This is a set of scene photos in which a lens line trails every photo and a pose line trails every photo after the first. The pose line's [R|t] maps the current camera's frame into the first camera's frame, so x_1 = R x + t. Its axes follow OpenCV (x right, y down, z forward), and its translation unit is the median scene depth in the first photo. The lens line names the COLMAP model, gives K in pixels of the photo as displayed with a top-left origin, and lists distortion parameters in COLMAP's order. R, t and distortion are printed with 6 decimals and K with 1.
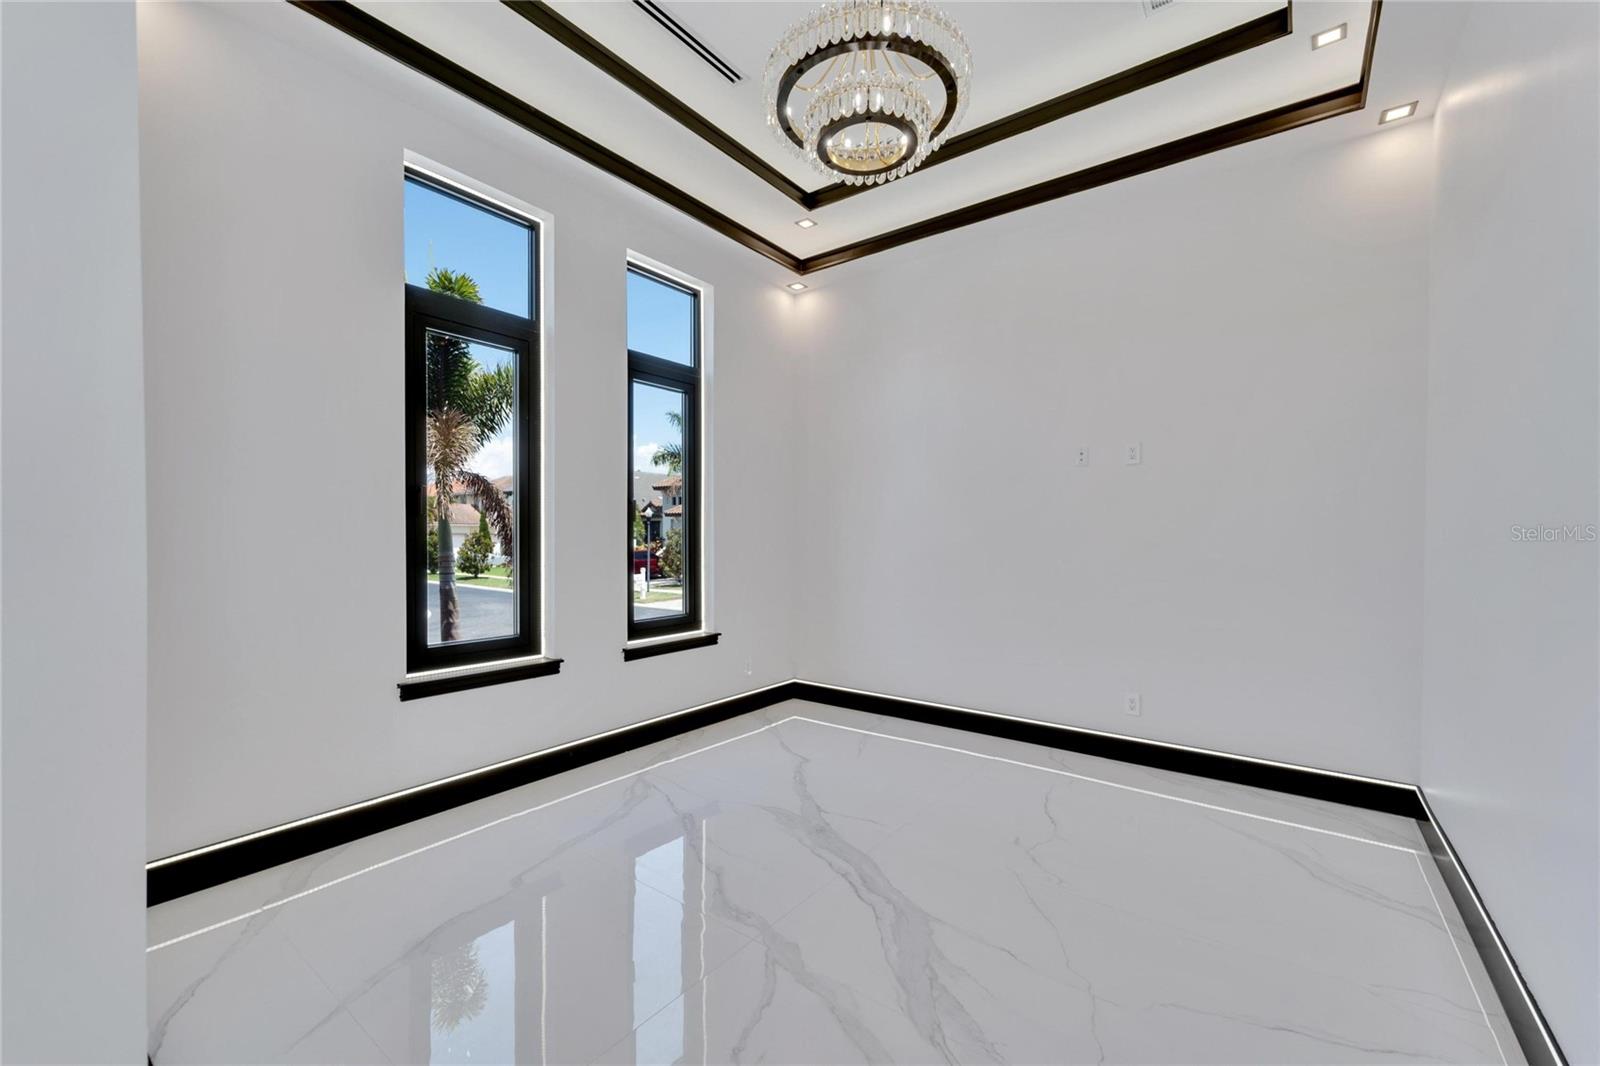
lens RADIAL K [[648.4, 0, 801.0], [0, 648.4, 542.7], [0, 0, 1]] dist [0.002481, 0.000647]
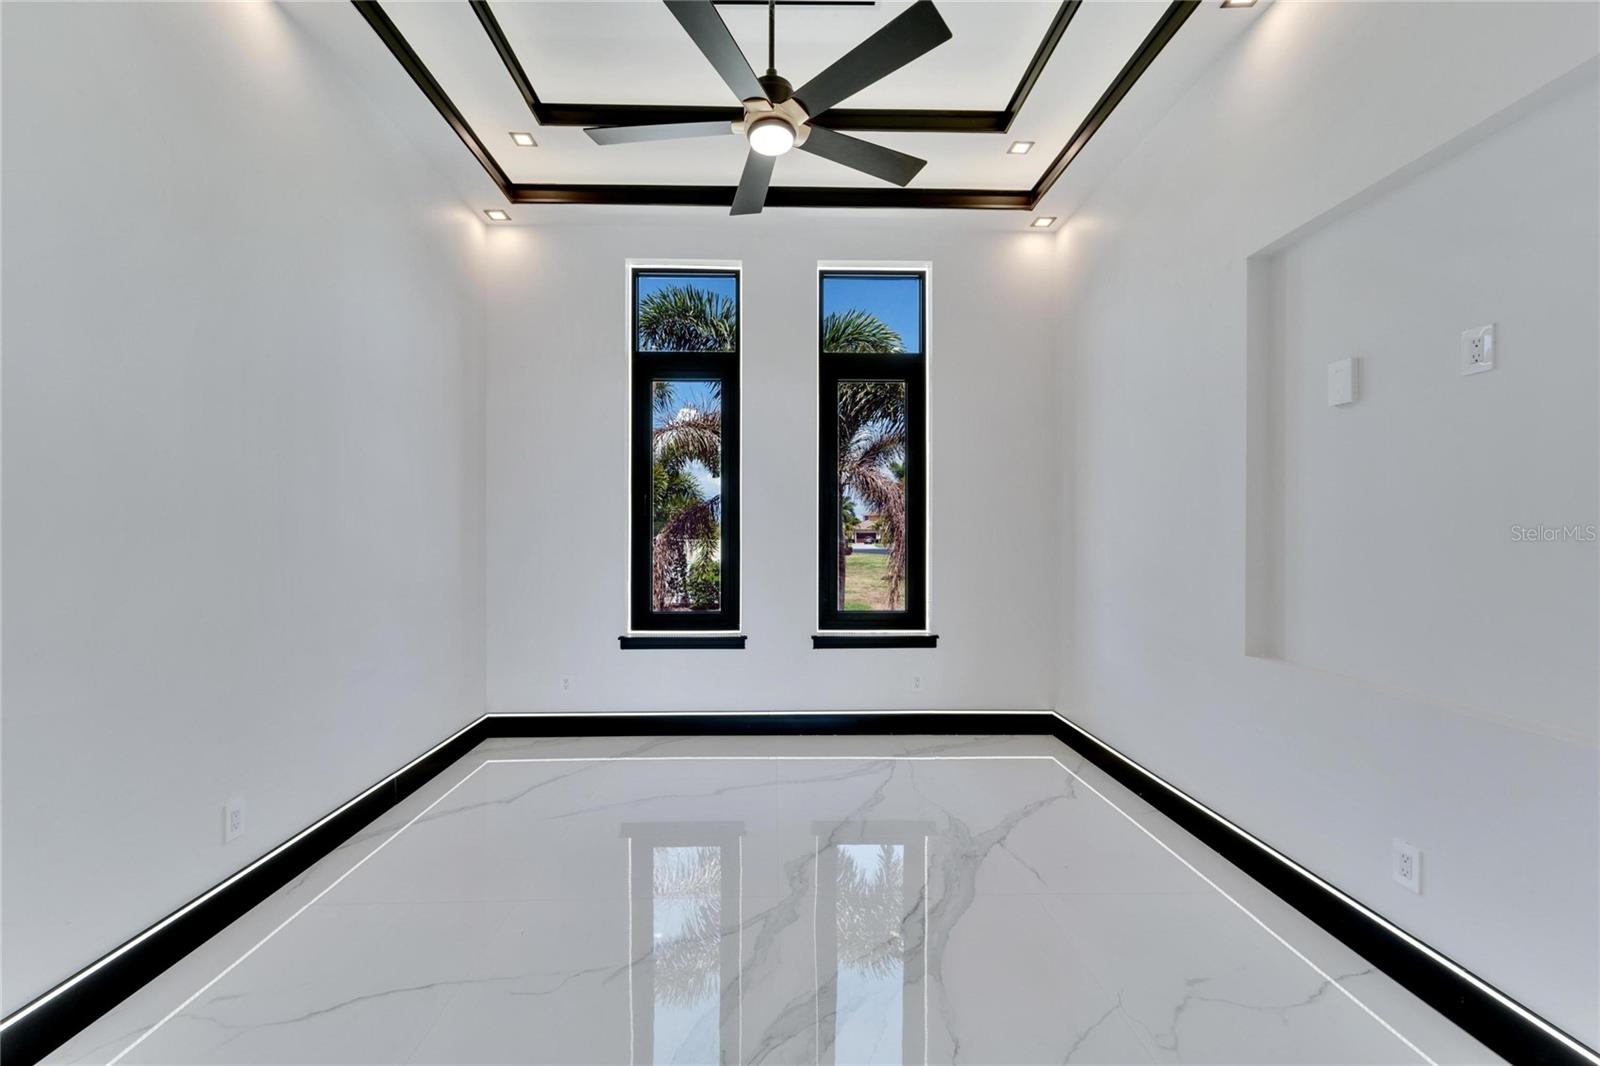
lens RADIAL K [[648.4, 0, 793.9], [0, 648.4, 532.7], [0, 0, 1]] dist [0.002481, 0.000647]
pose [[0.627983, 0.001980, -0.778224, 0.459704], [-0.009382, 0.999943, -0.005027, -0.000692], [0.778170, 0.010458, 0.627966, 0.260738]]
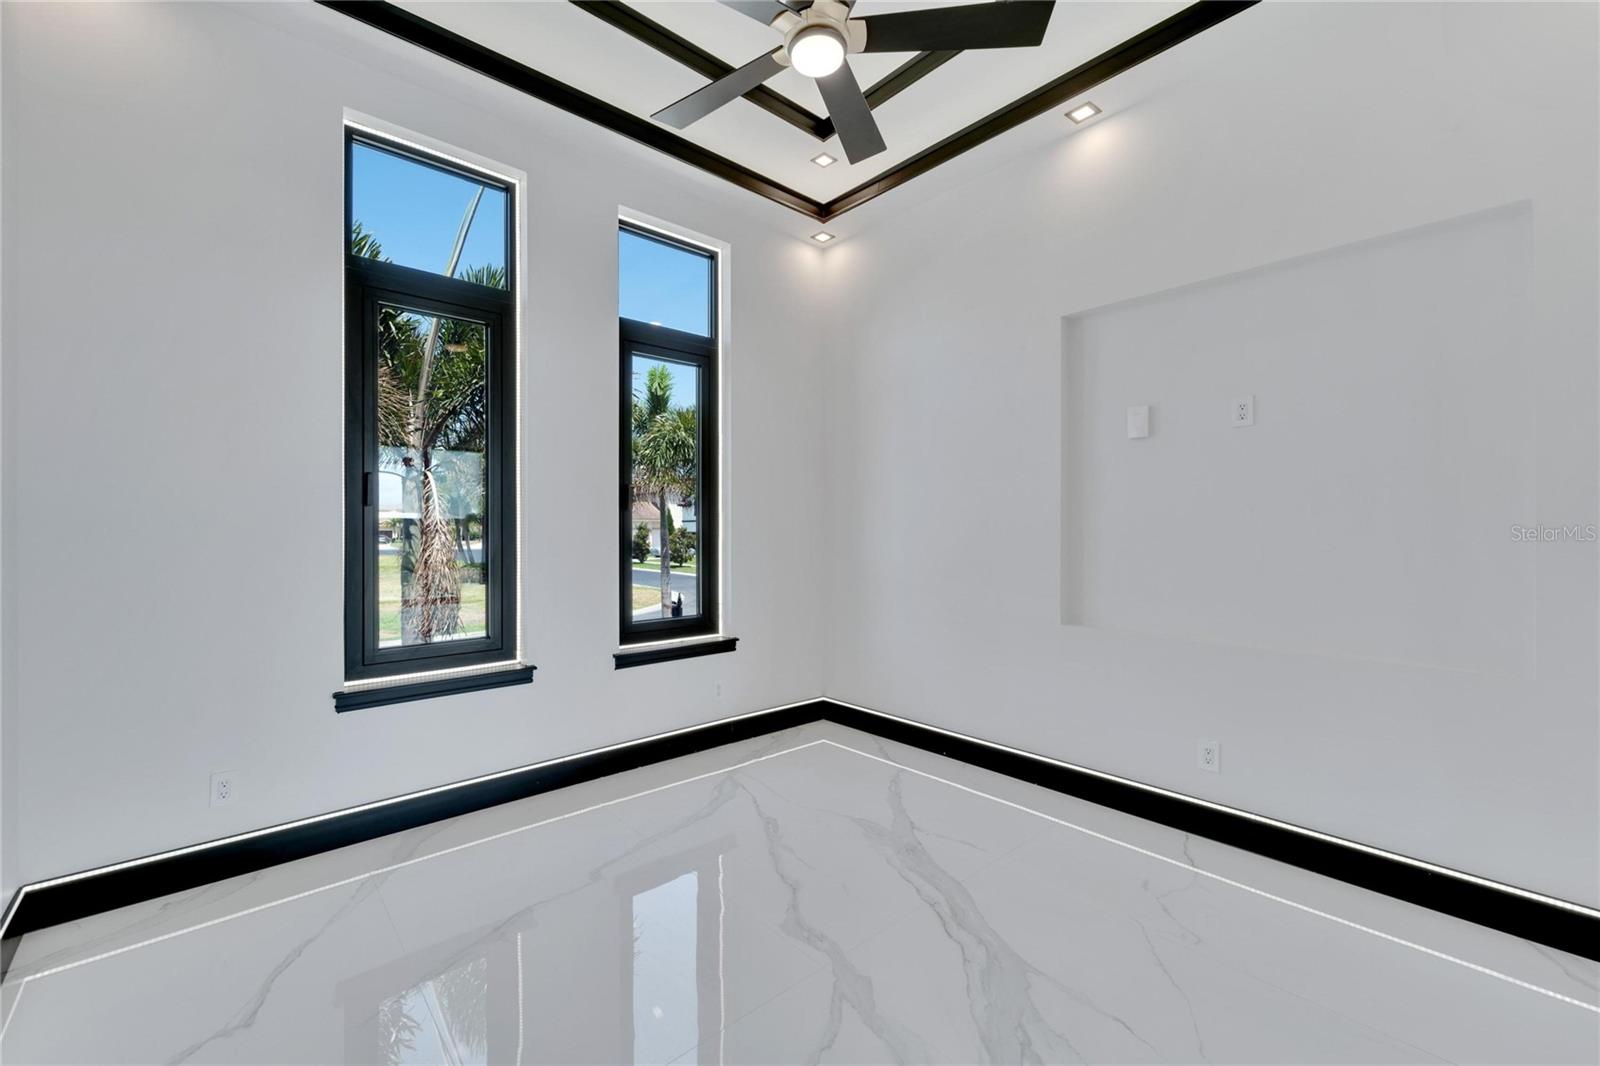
lens RADIAL K [[648.4, 0, 798.9], [0, 648.4, 530.3], [0, 0, 1]] dist [0.002481, 0.000647]
pose [[0.979864, -0.000853, -0.199664, 0.131233], [-0.000598, 0.999974, -0.007206, -0.001265], [0.199665, 0.007180, 0.979838, 0.152435]]
